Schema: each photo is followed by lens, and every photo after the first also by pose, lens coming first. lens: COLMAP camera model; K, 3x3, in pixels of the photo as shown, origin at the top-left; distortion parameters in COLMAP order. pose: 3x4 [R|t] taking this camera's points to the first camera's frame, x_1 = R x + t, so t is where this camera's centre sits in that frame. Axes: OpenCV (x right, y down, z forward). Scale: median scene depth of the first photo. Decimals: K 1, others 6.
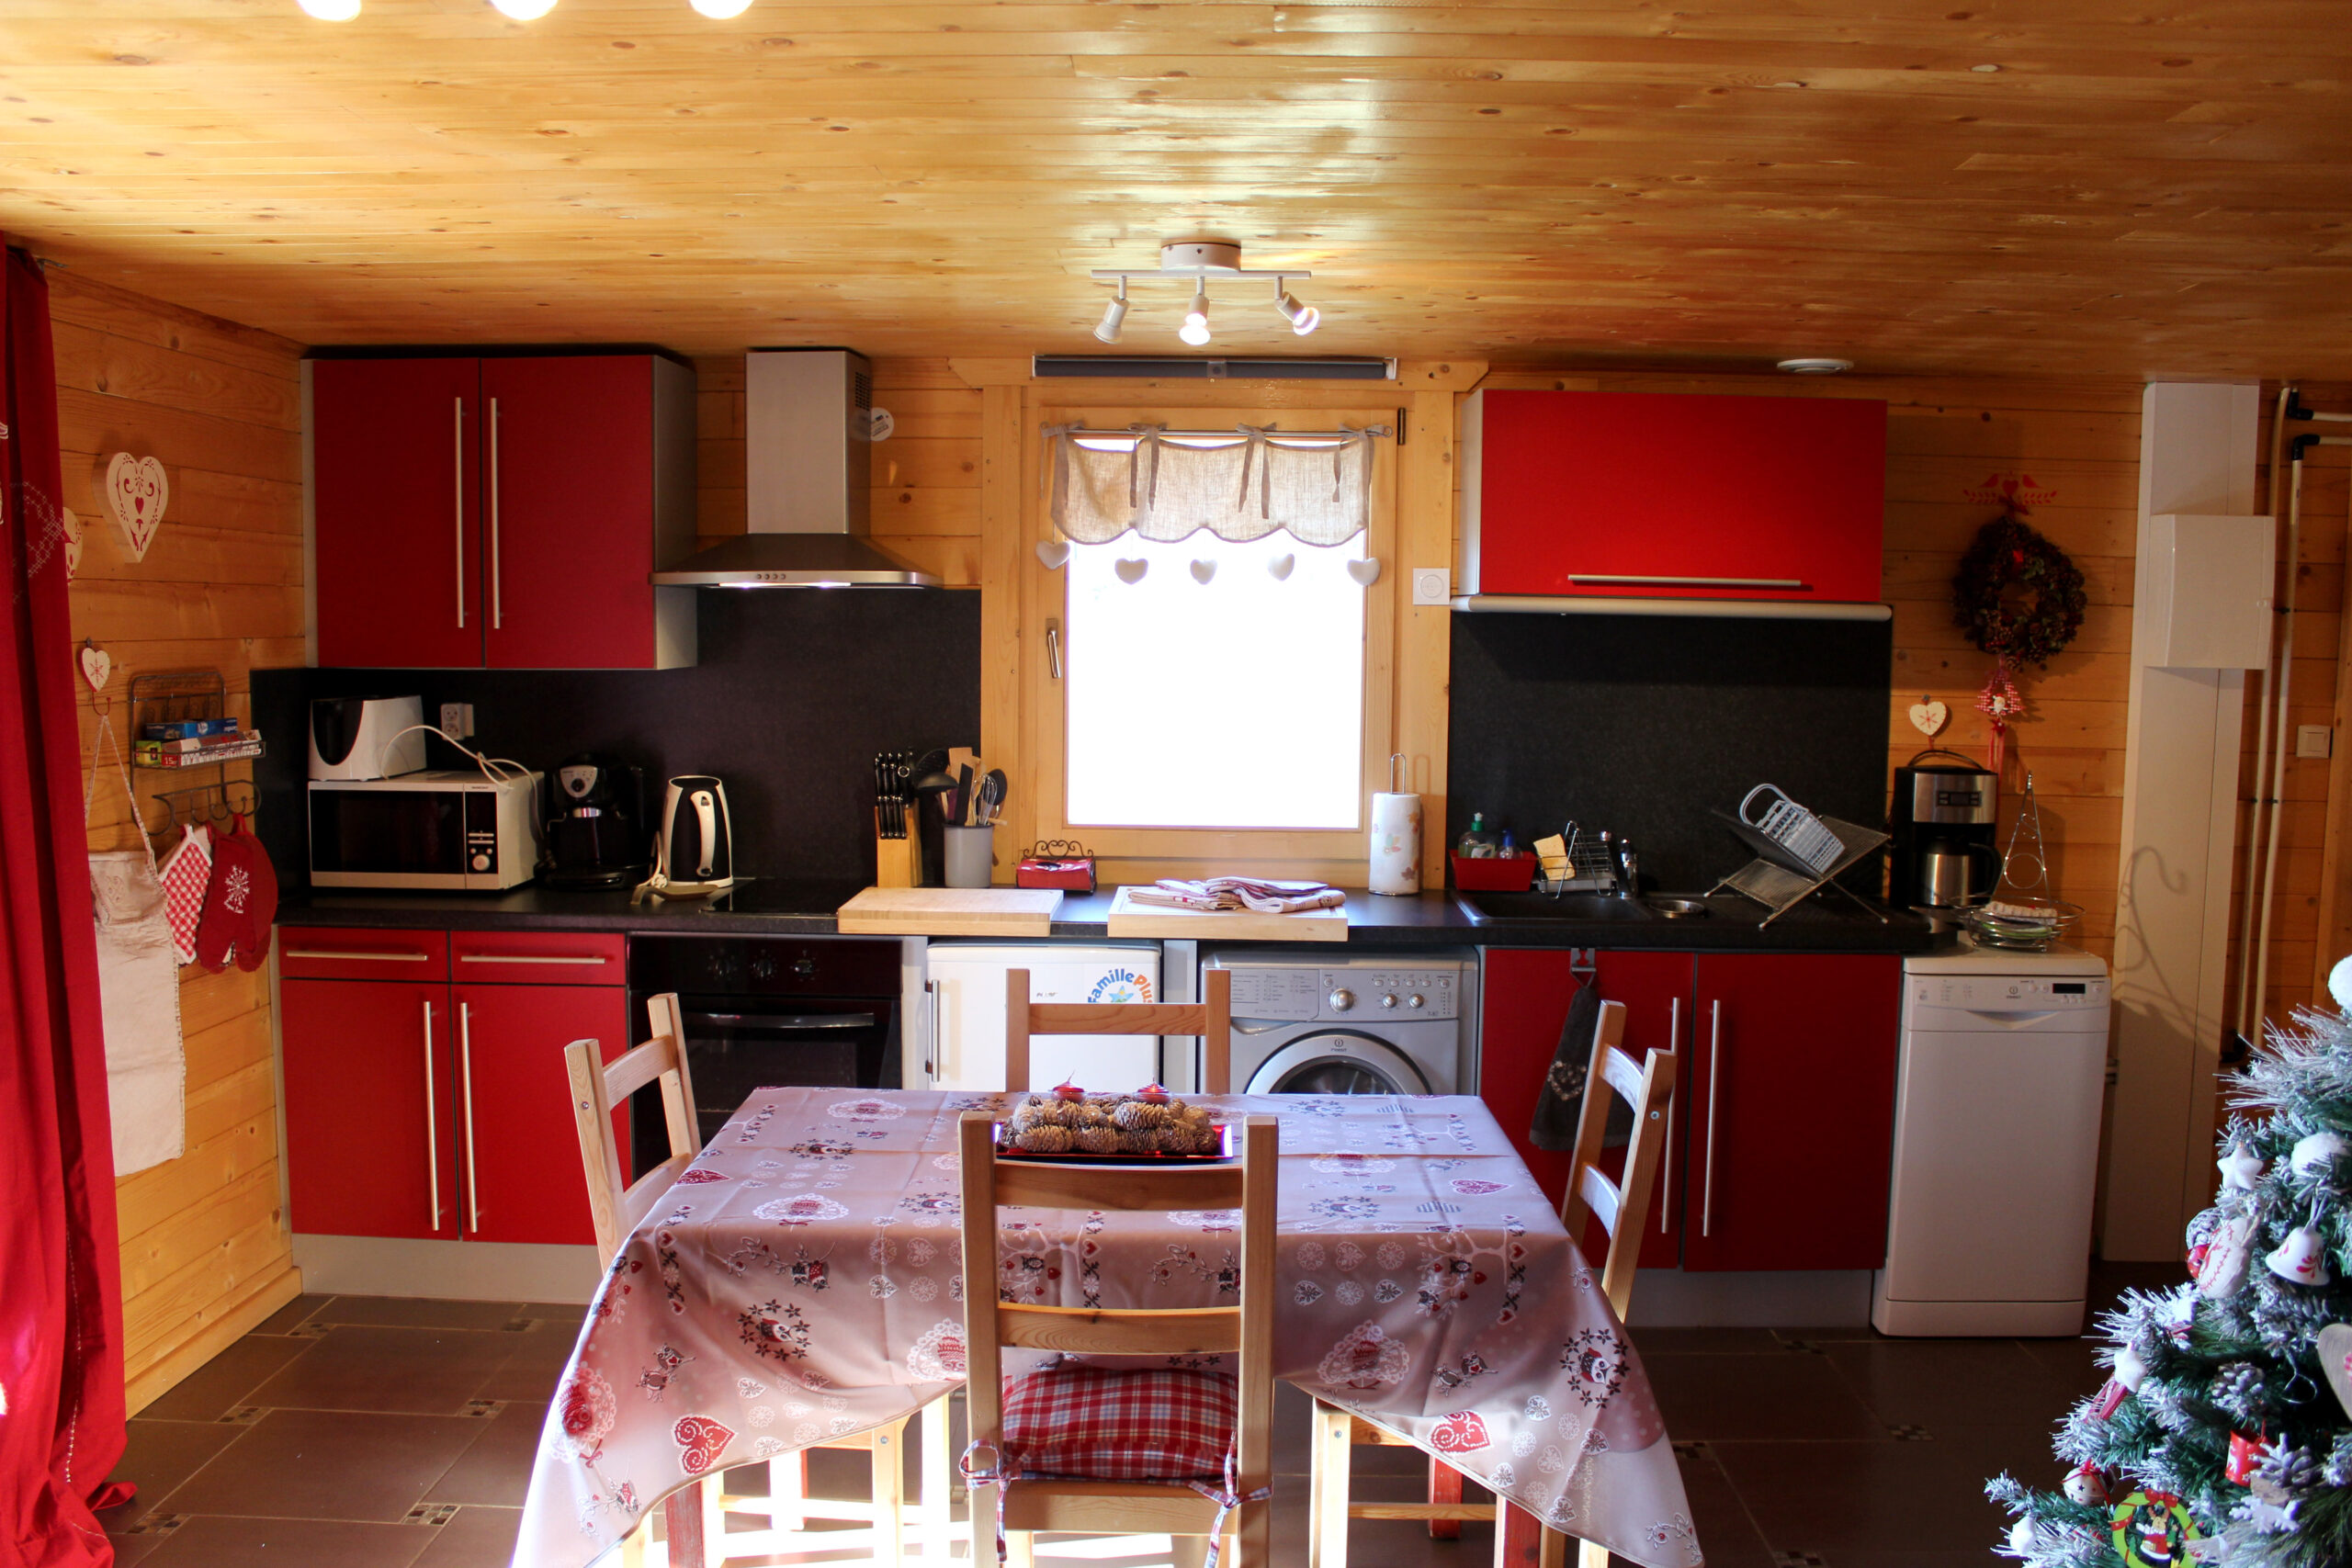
lens RADIAL K [[1960.7, 0, 1181.0], [0, 1960.7, 806.3], [0, 0, 1]] dist [-0.161132, 0.148128]
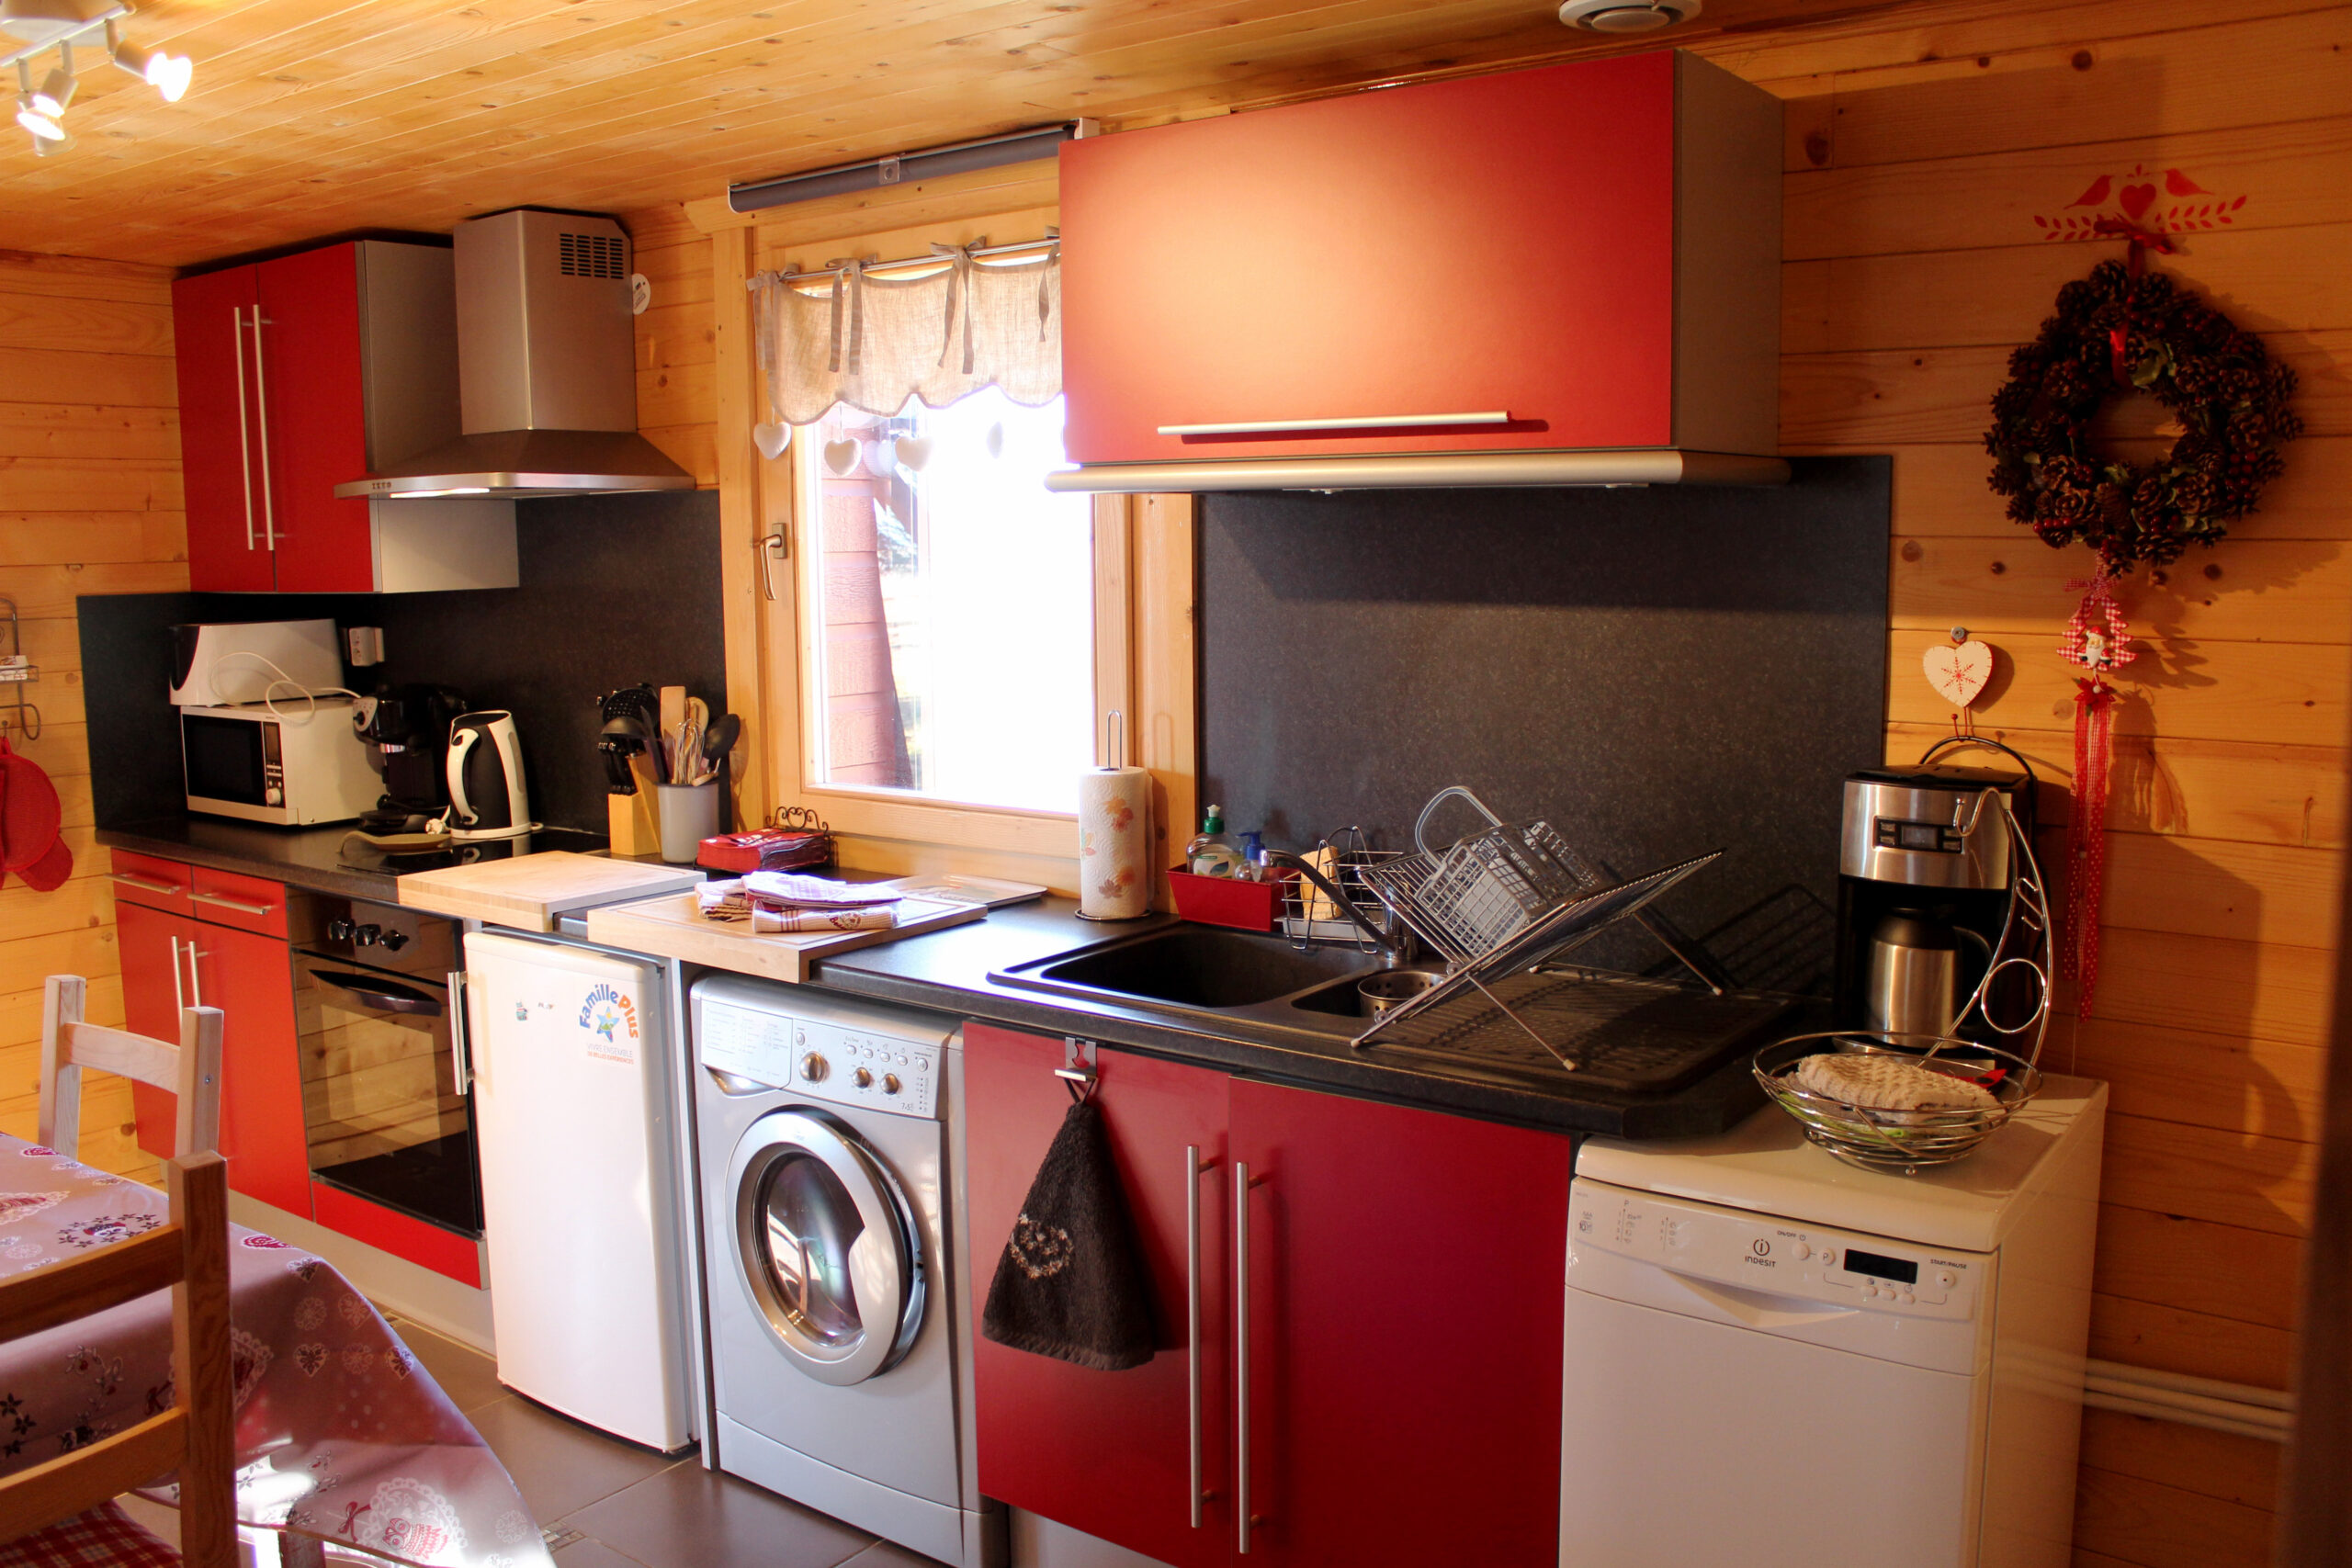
lens RADIAL K [[1960.7, 0, 1181.0], [0, 1960.7, 806.3], [0, 0, 1]] dist [-0.161132, 0.148128]
pose [[0.814013, 0.059985, -0.577741, 0.531861], [-0.035862, 0.997946, 0.053086, -0.031077], [0.579738, -0.022494, 0.814492, 0.474441]]
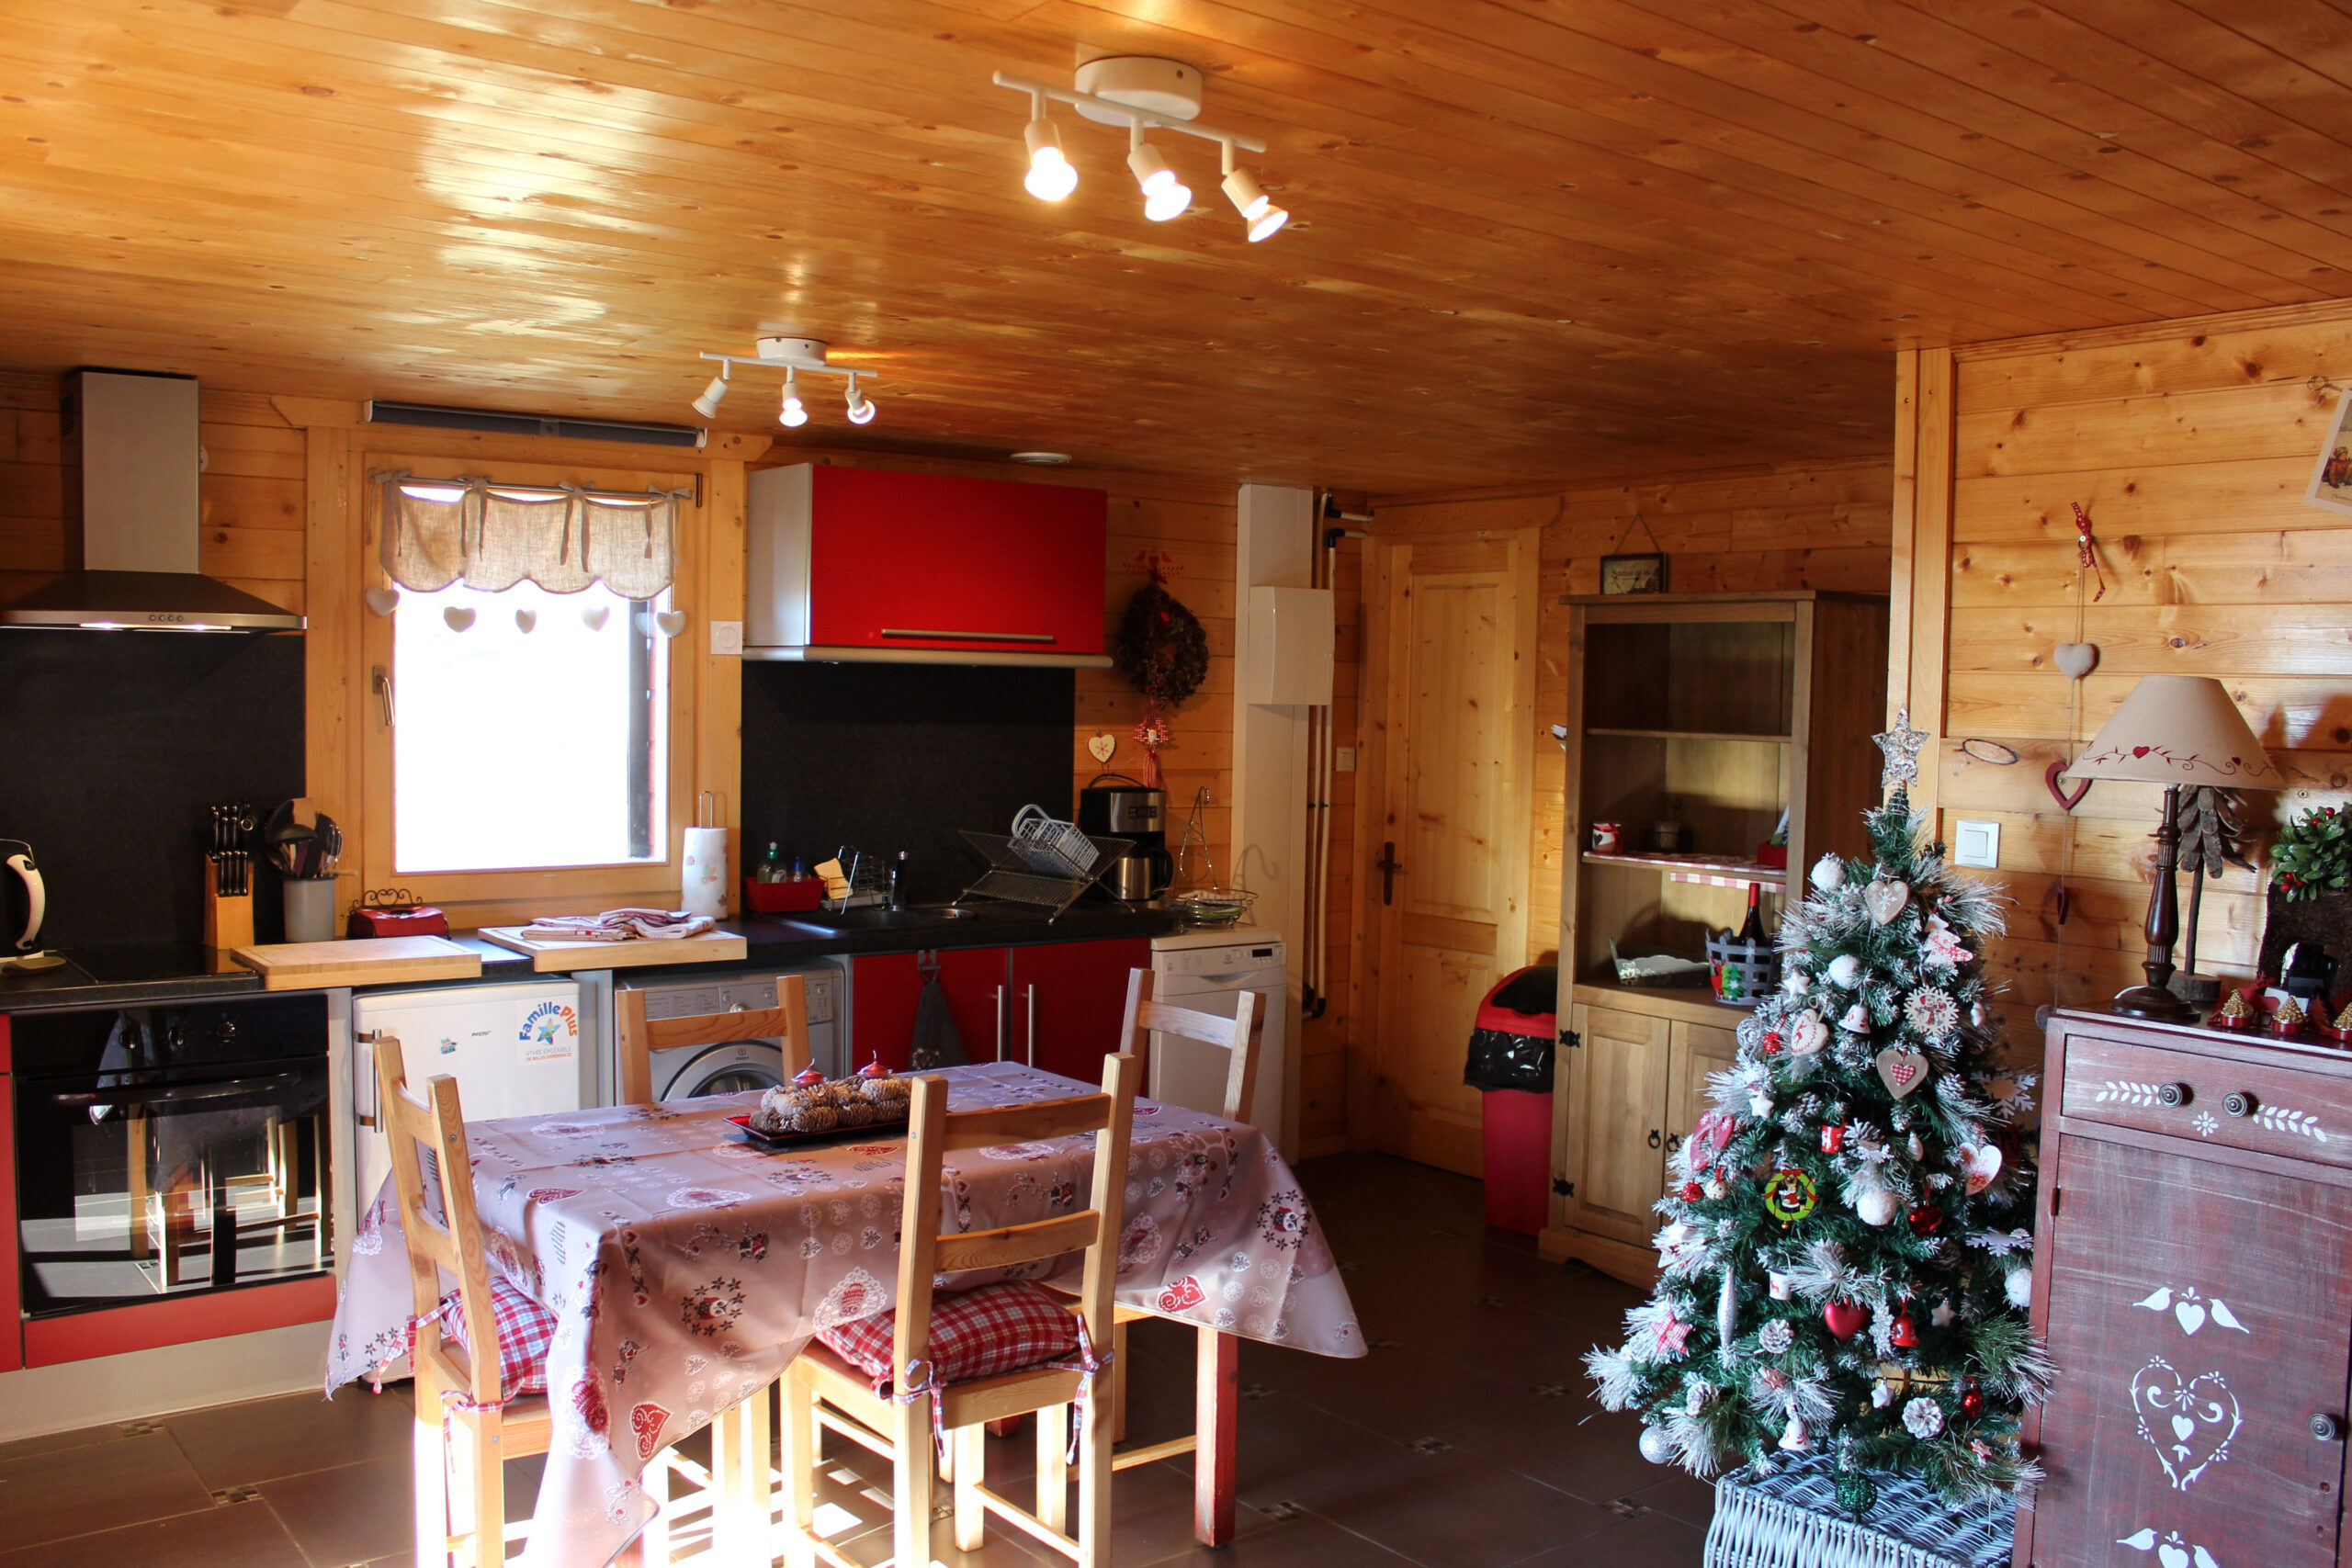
lens RADIAL K [[2044.8, 0, 1176.0], [0, 2044.8, 784.0], [0, 0, 1]] dist [-0.154280, 0.167194]
pose [[0.779034, -0.027657, 0.626371, -0.400689], [0.051183, 0.998498, -0.019570, 0.004883], [-0.624889, 0.047305, 0.779279, -0.043559]]
